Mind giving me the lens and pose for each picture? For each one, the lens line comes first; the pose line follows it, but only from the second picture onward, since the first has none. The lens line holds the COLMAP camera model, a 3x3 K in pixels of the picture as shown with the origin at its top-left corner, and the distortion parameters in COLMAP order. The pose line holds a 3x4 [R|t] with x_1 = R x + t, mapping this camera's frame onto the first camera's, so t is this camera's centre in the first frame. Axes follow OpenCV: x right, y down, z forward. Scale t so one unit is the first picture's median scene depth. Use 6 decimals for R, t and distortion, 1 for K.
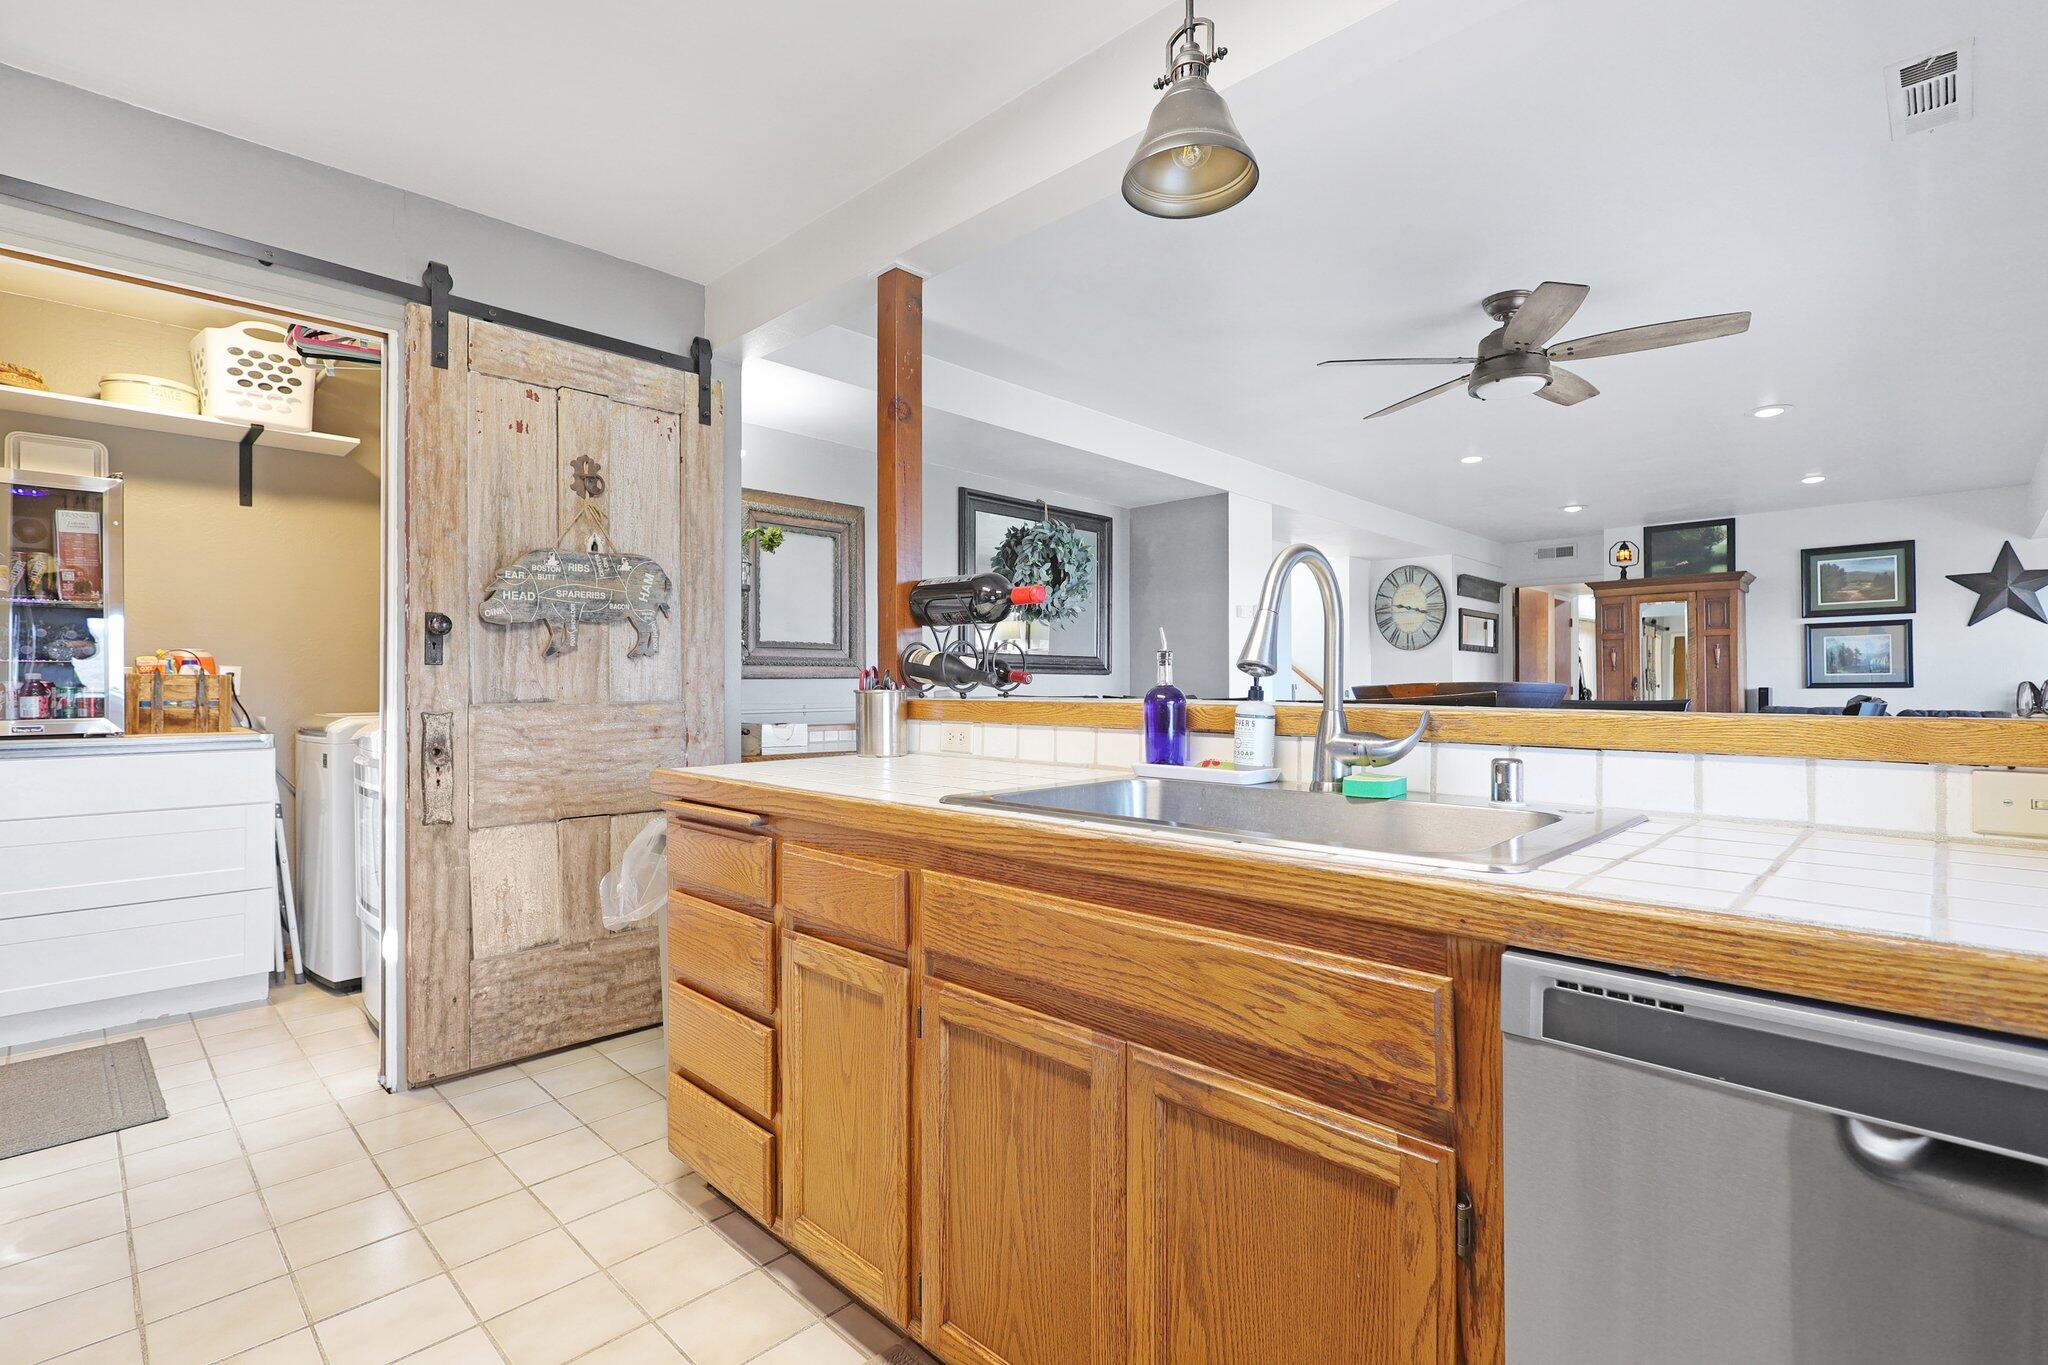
lens RADIAL K [[950.1, 0, 1027.2], [0, 950.1, 677.7], [0, 0, 1]] dist [-0.000922, -0.000997]
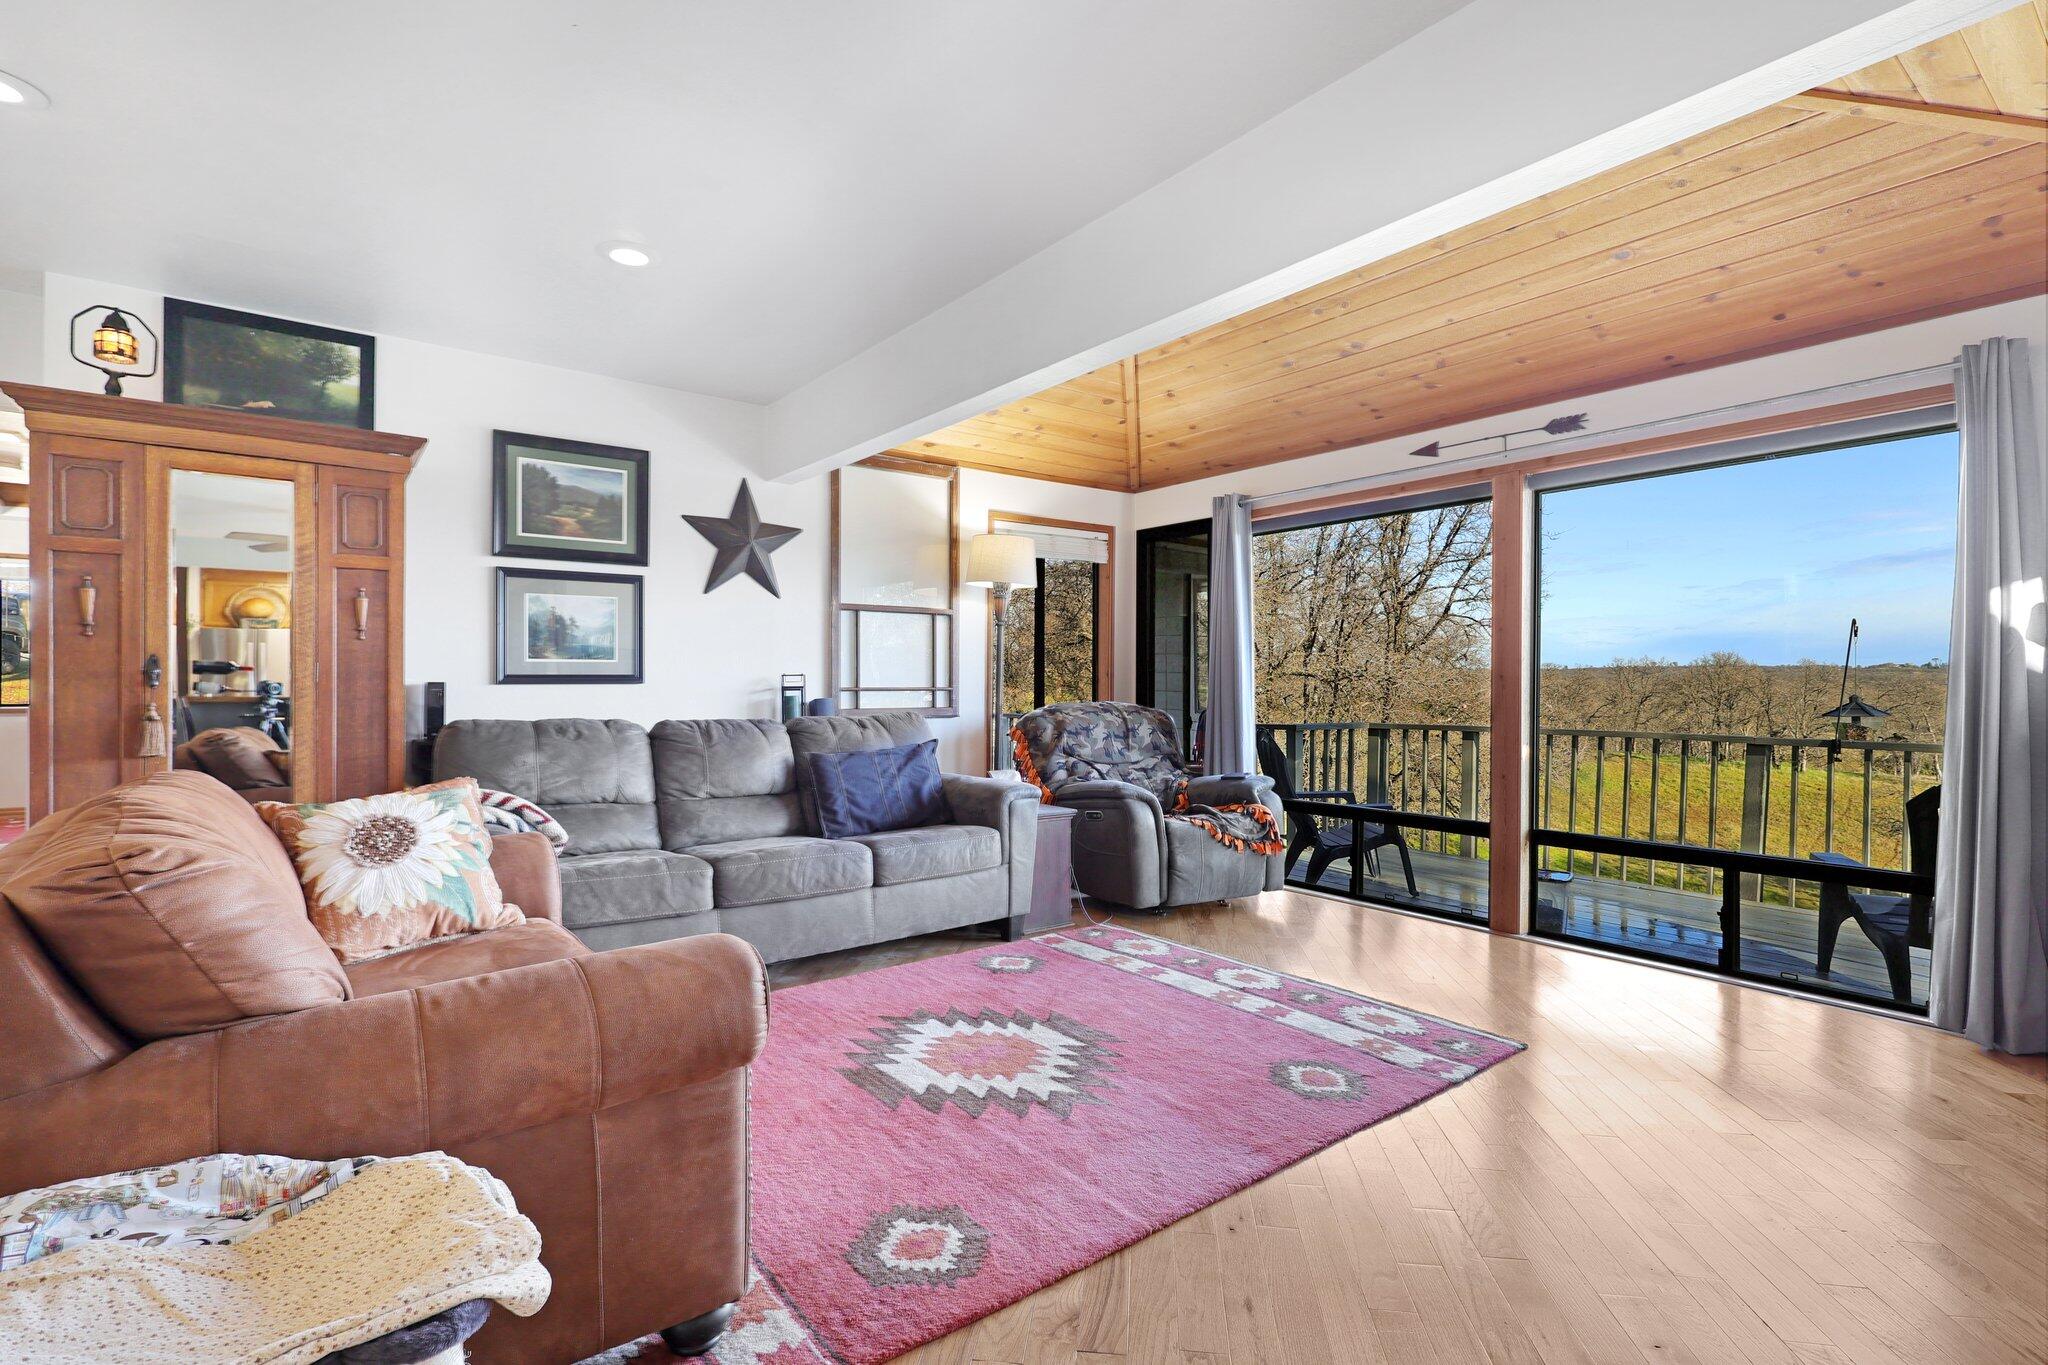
lens RADIAL K [[950.1, 0, 1024.5], [0, 950.1, 661.0], [0, 0, 1]] dist [-0.000922, -0.000997]
pose [[0.135376, 0.022396, 0.990541, 0.323591], [-0.016763, 0.999653, -0.020311, 0.003741], [-0.990652, -0.013855, 0.135704, 0.629005]]
